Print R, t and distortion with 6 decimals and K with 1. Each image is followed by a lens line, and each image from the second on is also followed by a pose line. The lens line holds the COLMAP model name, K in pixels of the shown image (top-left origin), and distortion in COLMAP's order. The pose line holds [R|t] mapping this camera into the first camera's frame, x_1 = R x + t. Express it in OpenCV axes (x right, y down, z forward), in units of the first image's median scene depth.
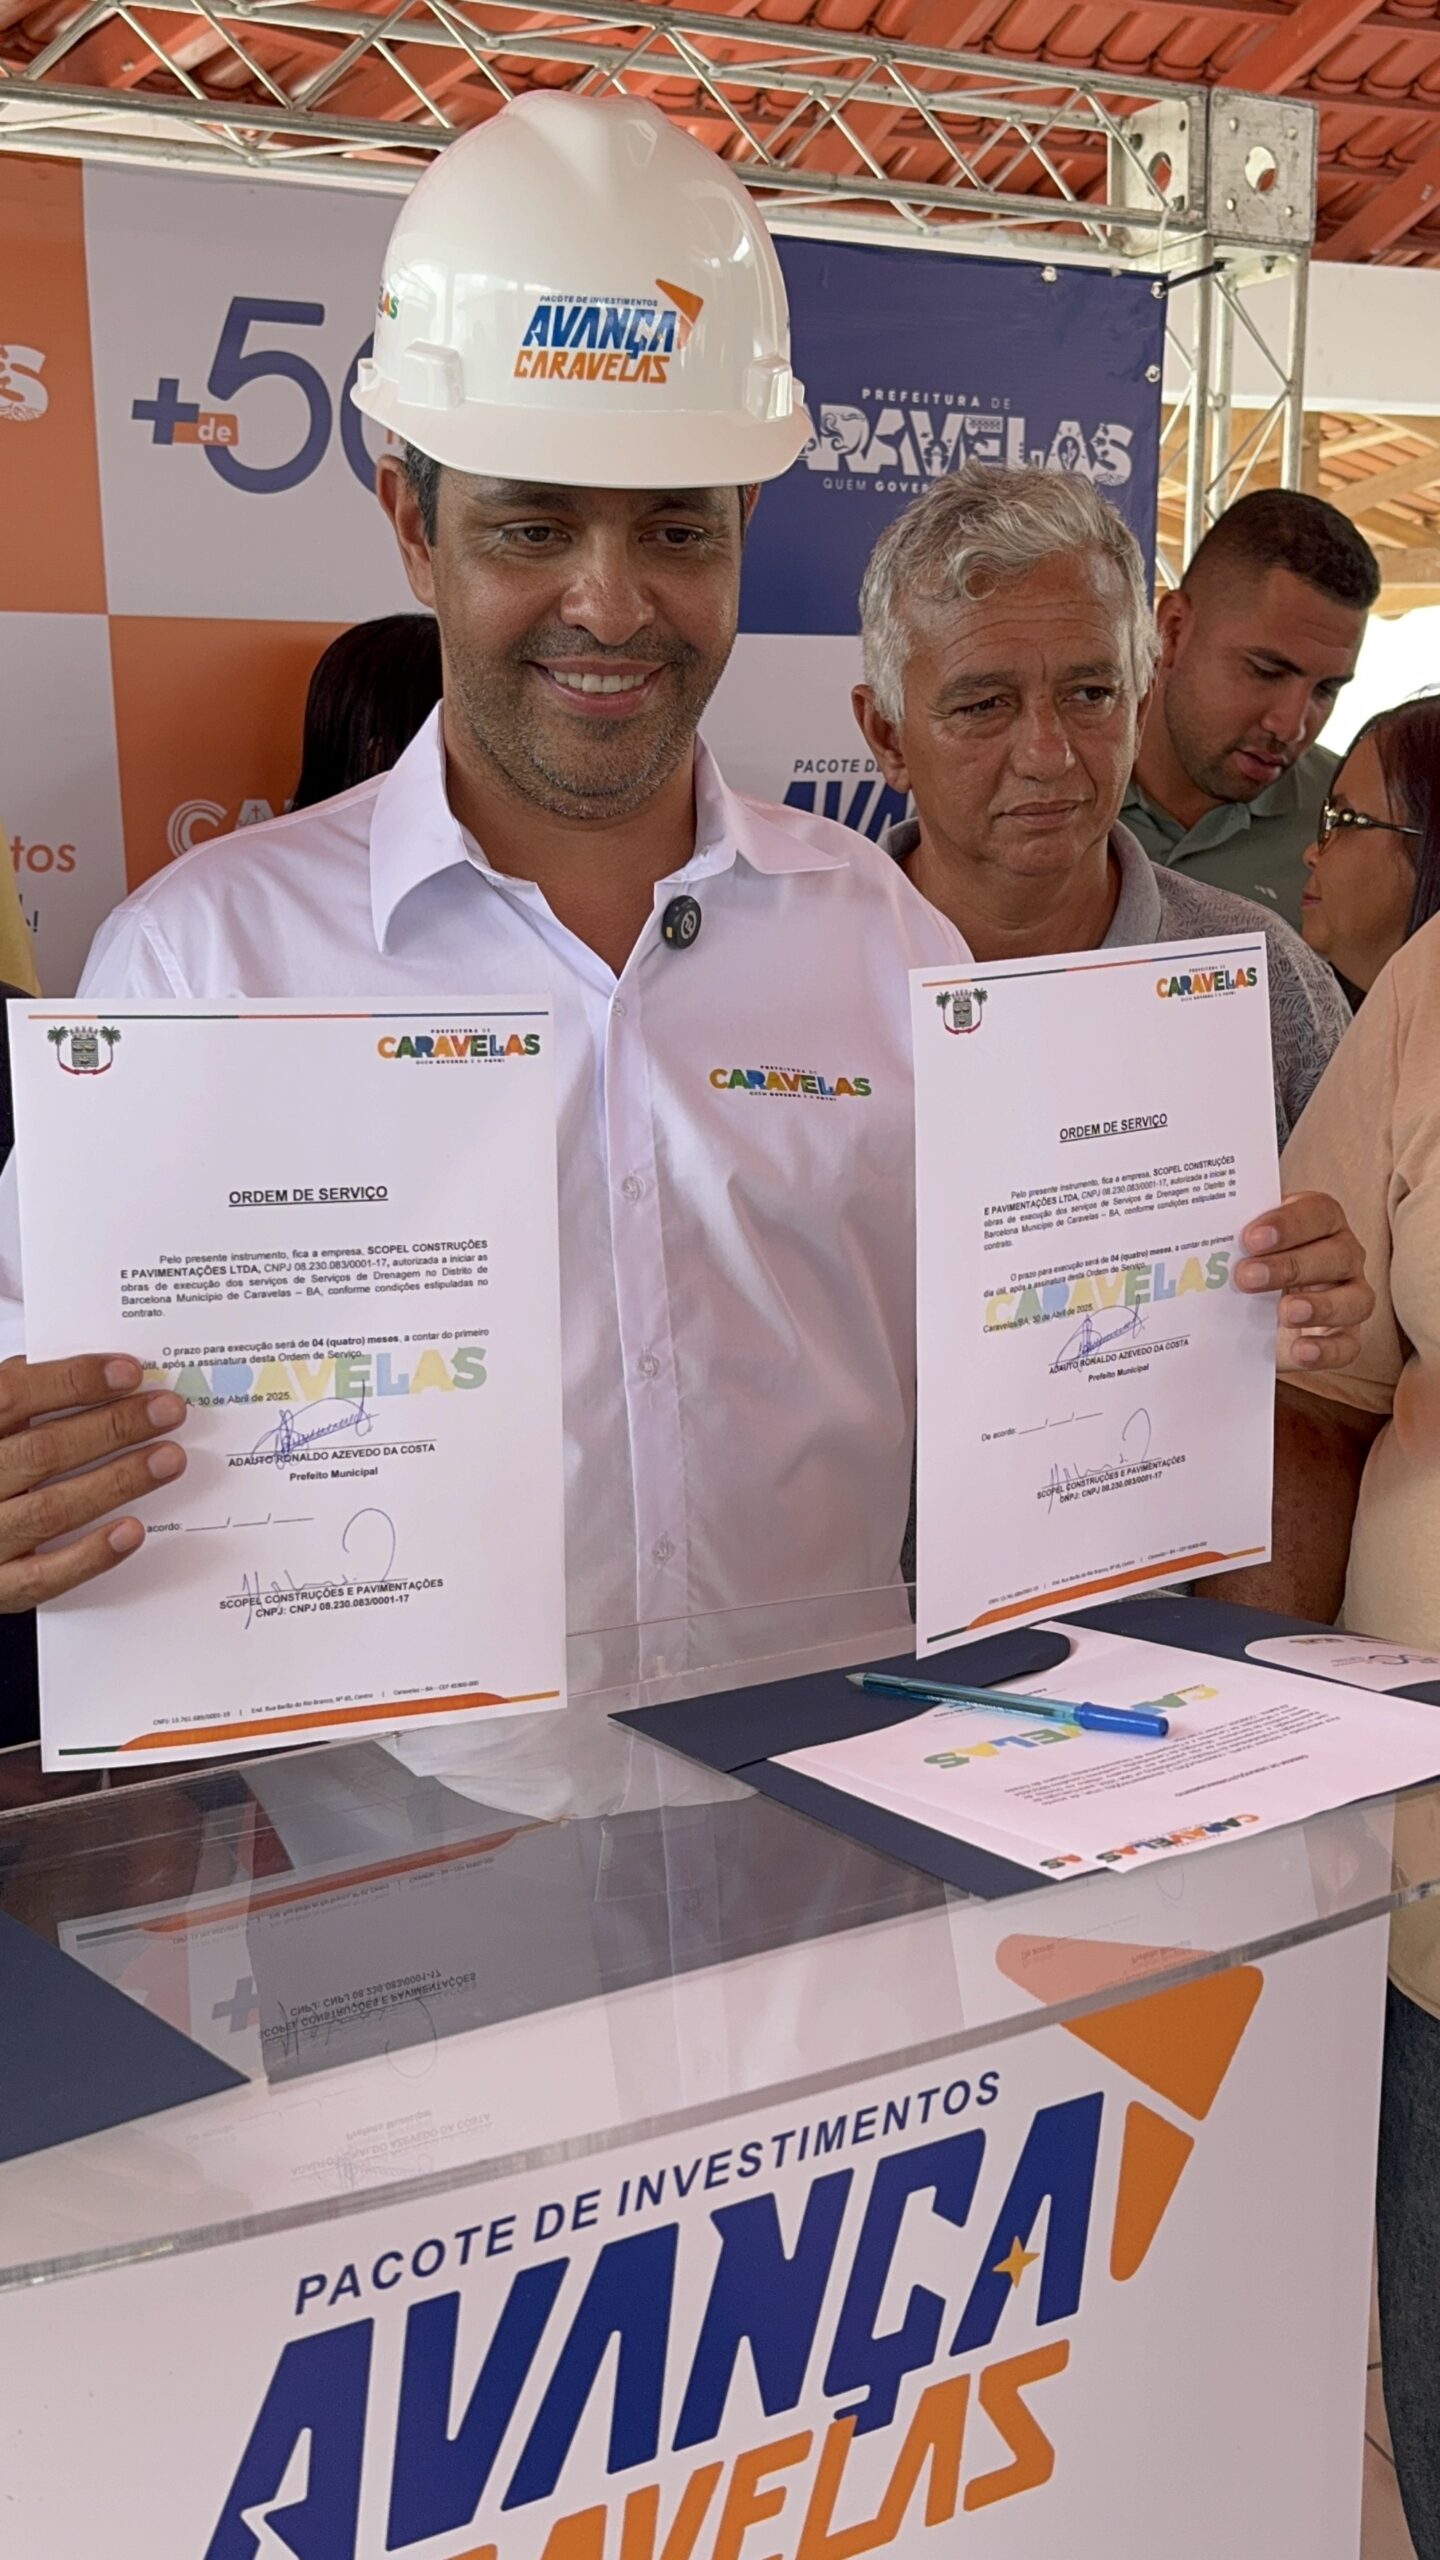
lens RADIAL K [[2524.0, 0, 762.9], [0, 2524.0, 1274.8], [0, 0, 1]] dist [0.205154, -0.487627]
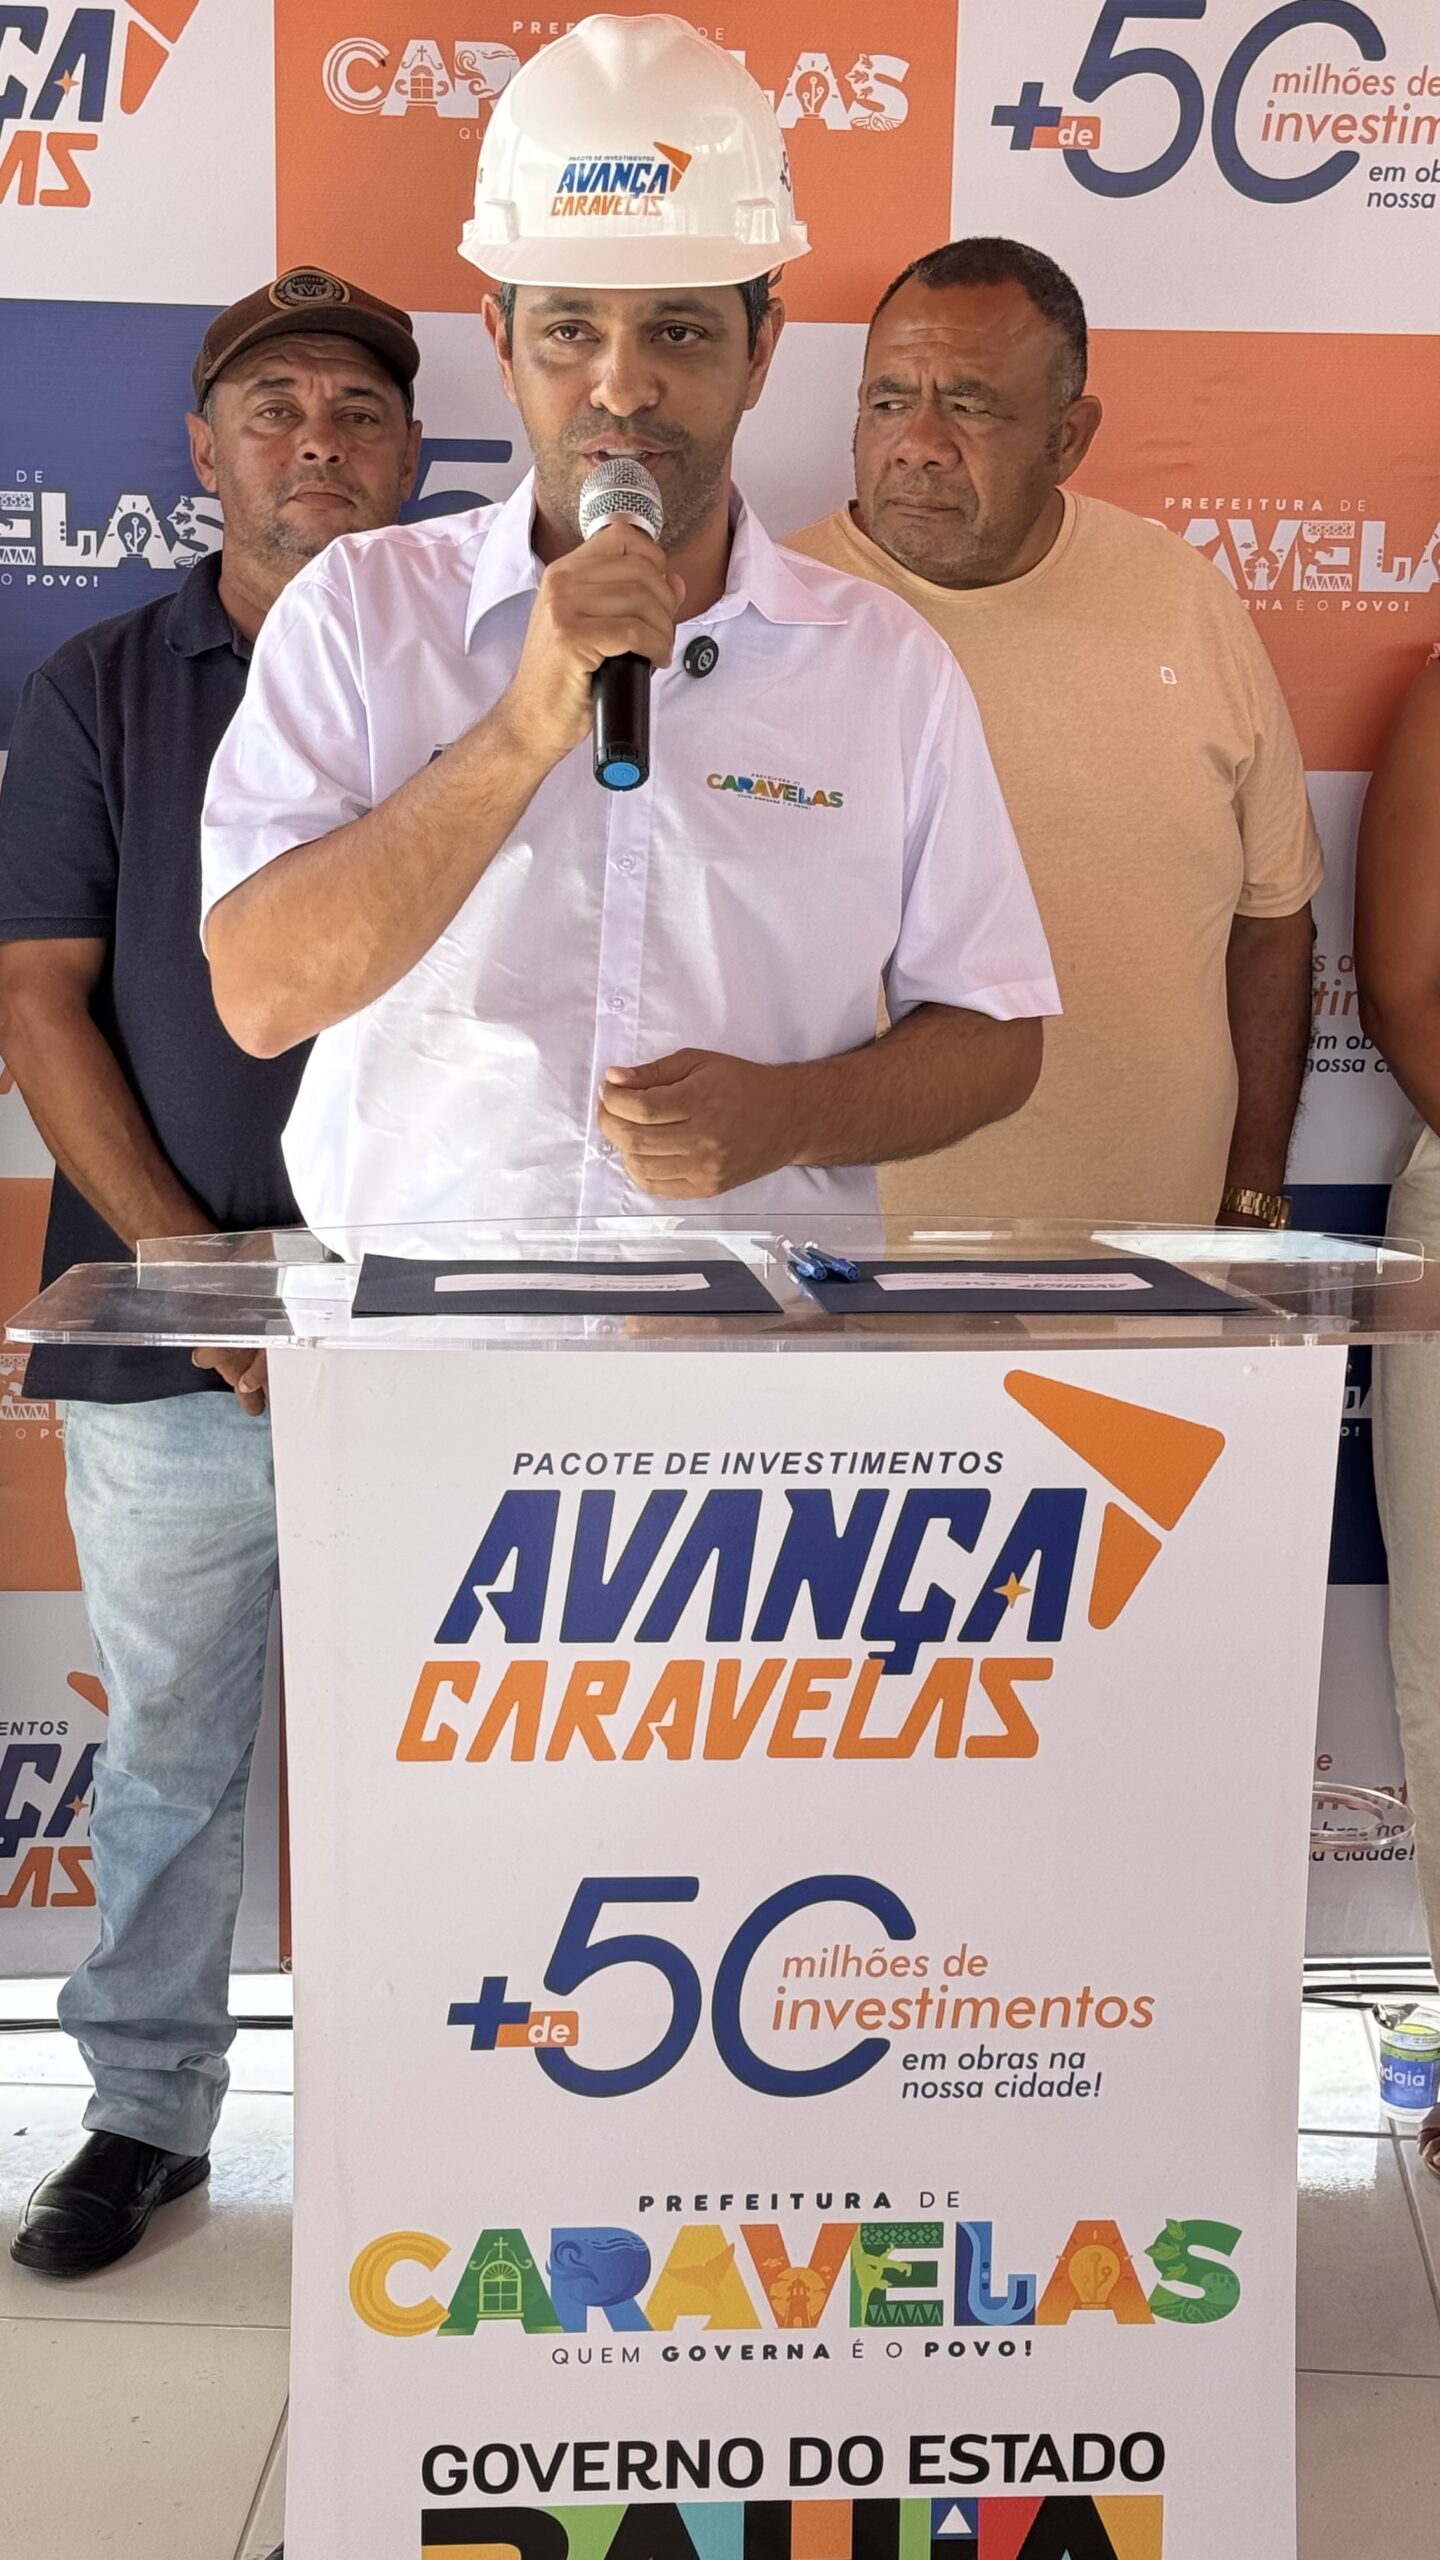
lens RADIAL K [[4075.9, 0, 735.9], [0, 4075.9, 1294.8], [0, 0, 1]] dist [0.186917, -0.213128]
pose [[0.910843, 0.118092, -0.395499, 0.858920], [-0.110132, 0.992992, 0.042861, 0.132899], [0.397789, 0.004517, 0.917466, -1.207263]]
